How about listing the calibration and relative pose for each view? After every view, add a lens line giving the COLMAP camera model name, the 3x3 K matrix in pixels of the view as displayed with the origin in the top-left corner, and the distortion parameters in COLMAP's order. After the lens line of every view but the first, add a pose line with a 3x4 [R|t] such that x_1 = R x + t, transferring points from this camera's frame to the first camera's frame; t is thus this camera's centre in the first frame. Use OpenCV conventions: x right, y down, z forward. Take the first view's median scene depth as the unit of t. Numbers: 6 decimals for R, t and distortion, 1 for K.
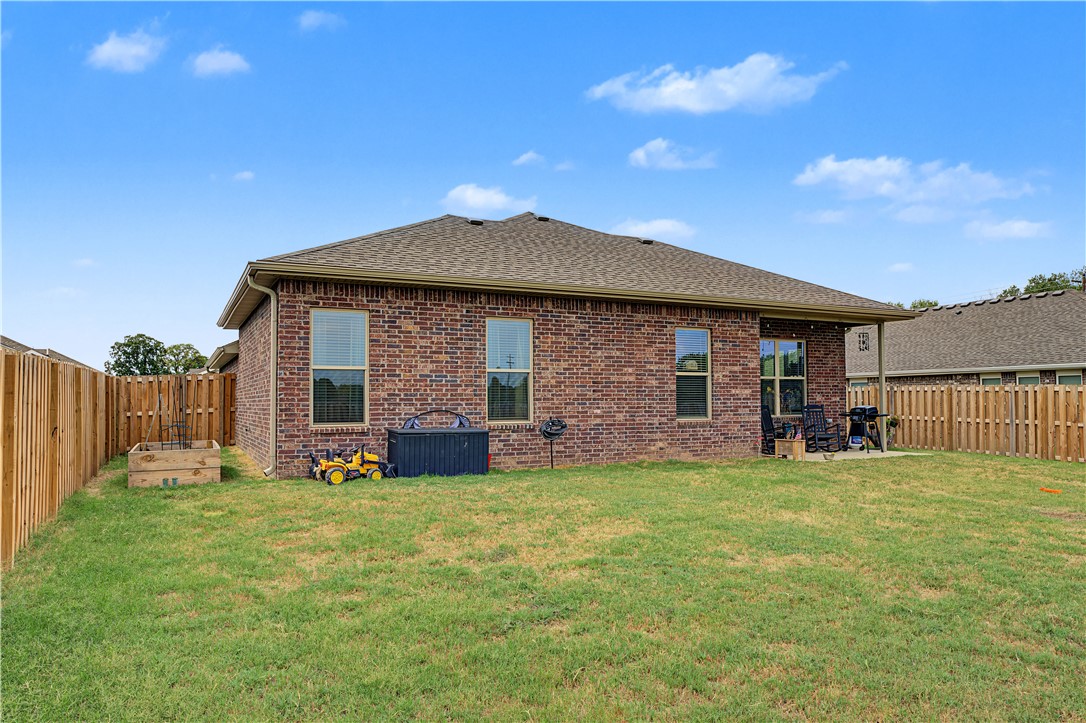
lens RADIAL K [[723.5, 0, 538.0], [0, 723.5, 377.7], [0, 0, 1]] dist [-0.001848, 0.002246]
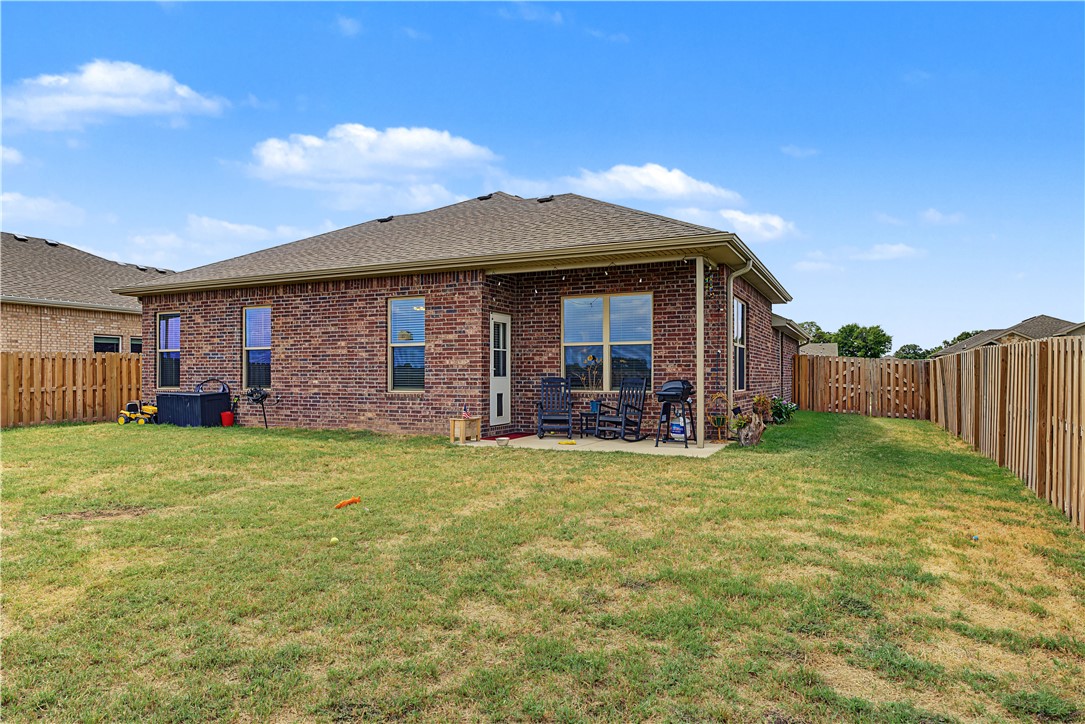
lens RADIAL K [[673.5, 0, 533.6], [0, 673.5, 372.5], [0, 0, 1]] dist [0.003662, -0.000709]
pose [[0.612091, 0.000278, -0.790787, 1.147382], [0.024756, 0.999503, 0.019513, 0.020890], [0.790399, -0.031520, 0.611780, 0.647052]]
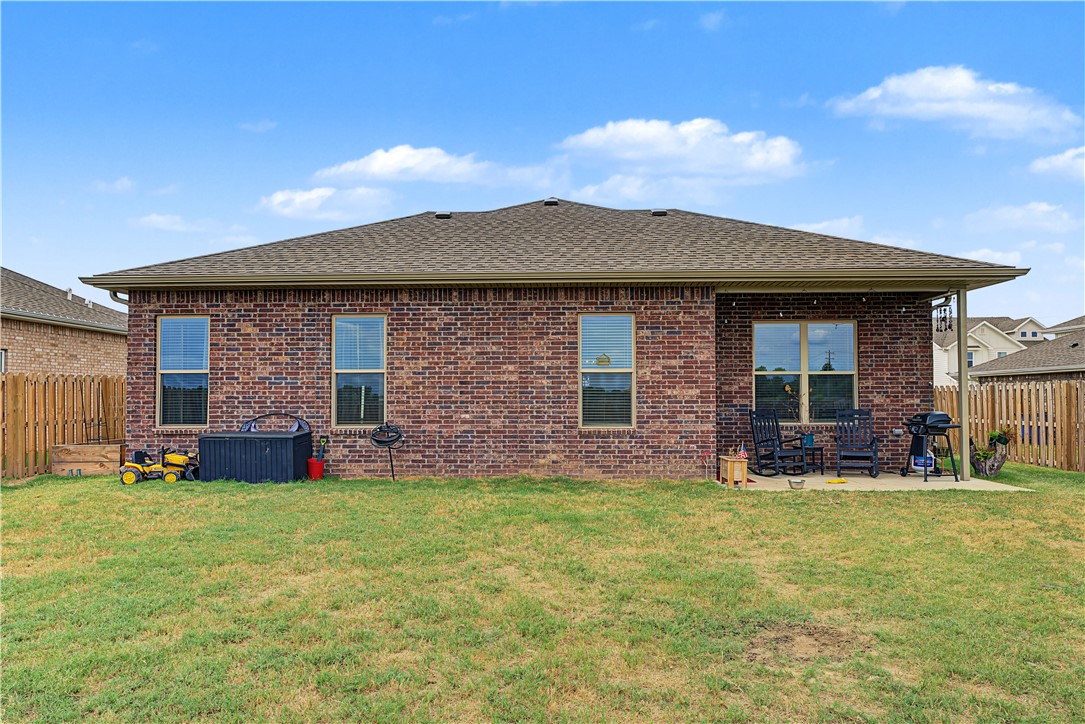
lens RADIAL K [[681.7, 0, 542.4], [0, 681.7, 378.8], [0, 0, 1]] dist [0.002400, 0.000600]
pose [[0.878098, -0.010666, -0.478361, 0.570573], [0.014175, 0.999893, 0.003726, 0.000085], [0.478270, -0.010052, 0.878155, 0.336114]]
